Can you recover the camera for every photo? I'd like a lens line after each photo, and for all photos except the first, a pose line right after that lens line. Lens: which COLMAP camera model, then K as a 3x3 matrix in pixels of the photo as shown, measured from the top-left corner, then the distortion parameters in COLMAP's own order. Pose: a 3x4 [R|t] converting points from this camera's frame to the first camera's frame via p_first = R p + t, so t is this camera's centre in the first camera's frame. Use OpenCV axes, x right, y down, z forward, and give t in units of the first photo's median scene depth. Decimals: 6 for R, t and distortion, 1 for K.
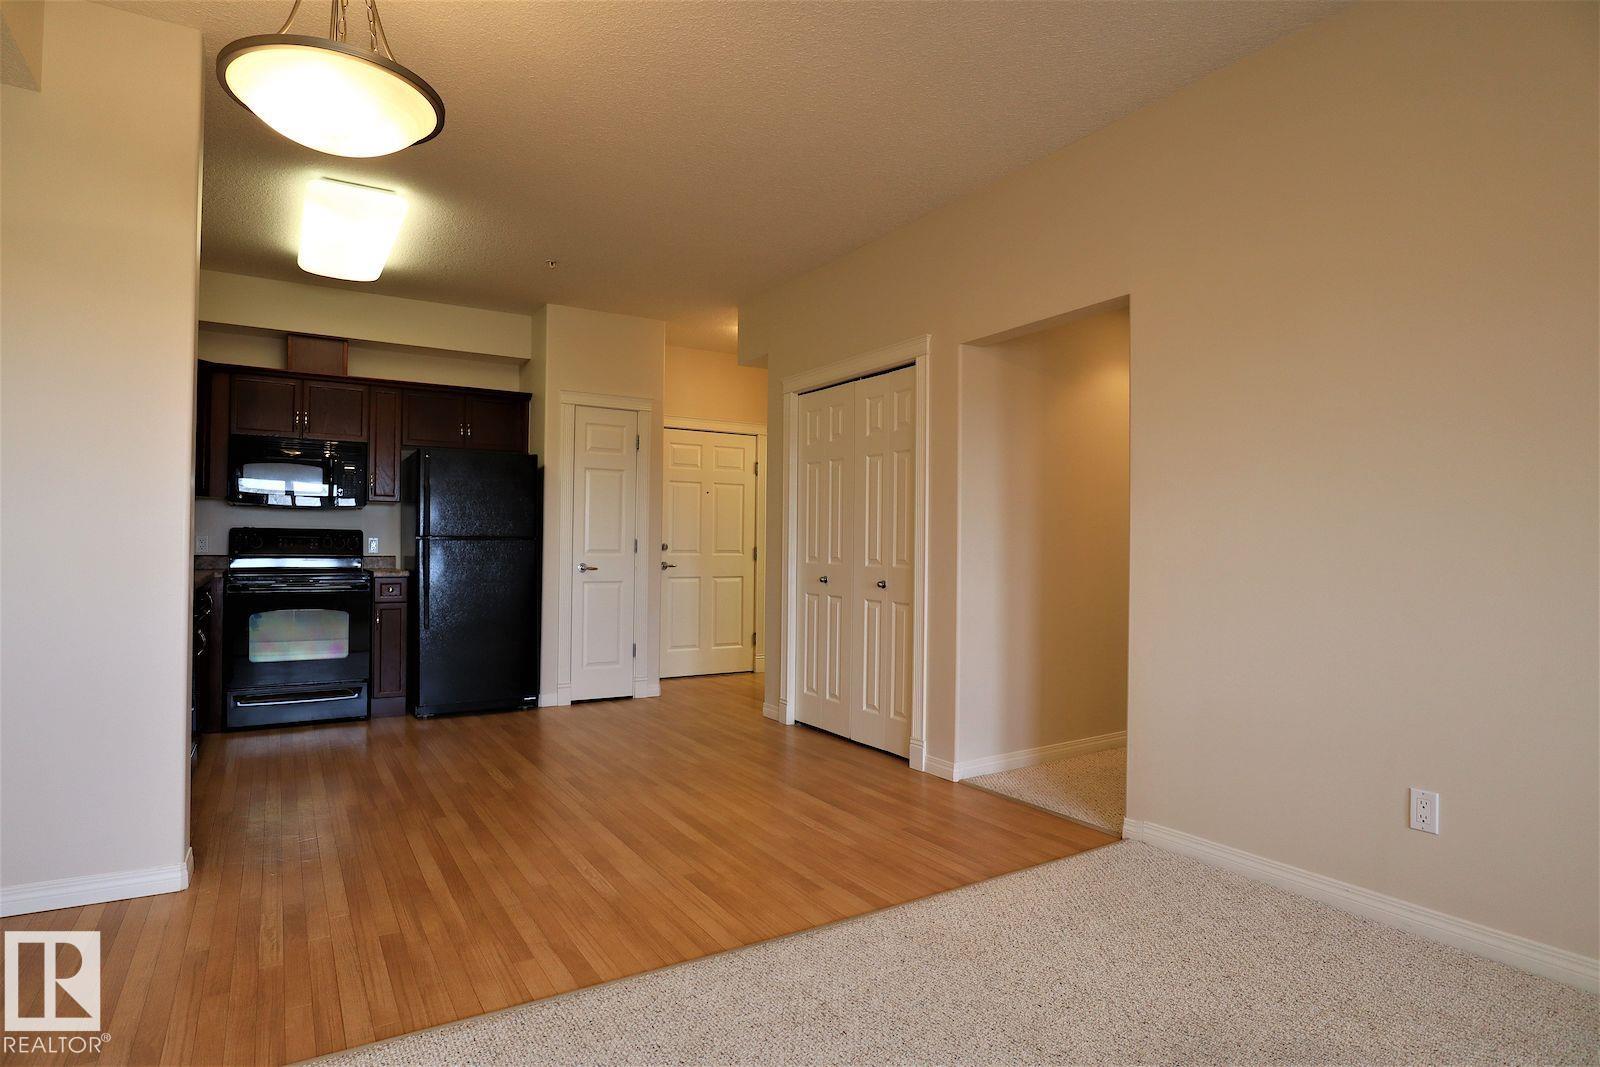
lens RADIAL K [[873.9, 0, 816.4], [0, 873.9, 542.9], [0, 0, 1]] dist [-0.001092, 0.000445]
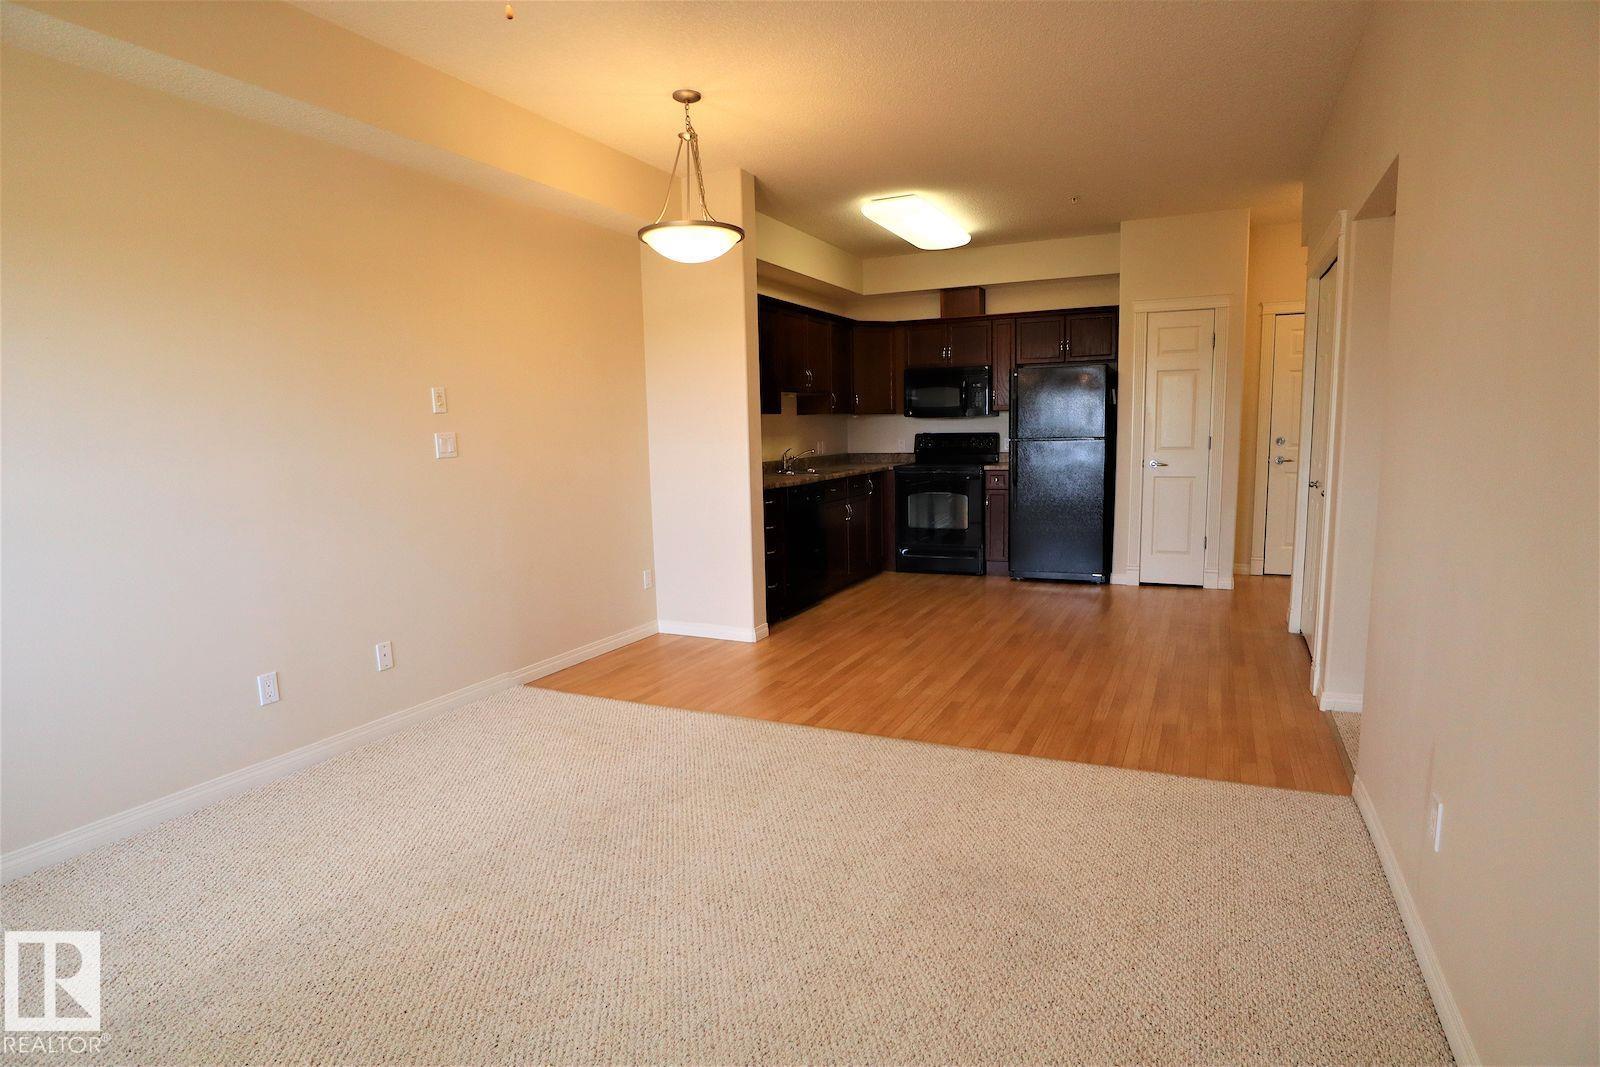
lens RADIAL K [[873.9, 0, 816.4], [0, 873.9, 542.9], [0, 0, 1]] dist [-0.001092, 0.000445]
pose [[0.556416, 0.089305, -0.826091, 0.657510], [0.028419, 0.991580, 0.126337, -0.037965], [0.830418, -0.093773, 0.549193, 0.064220]]
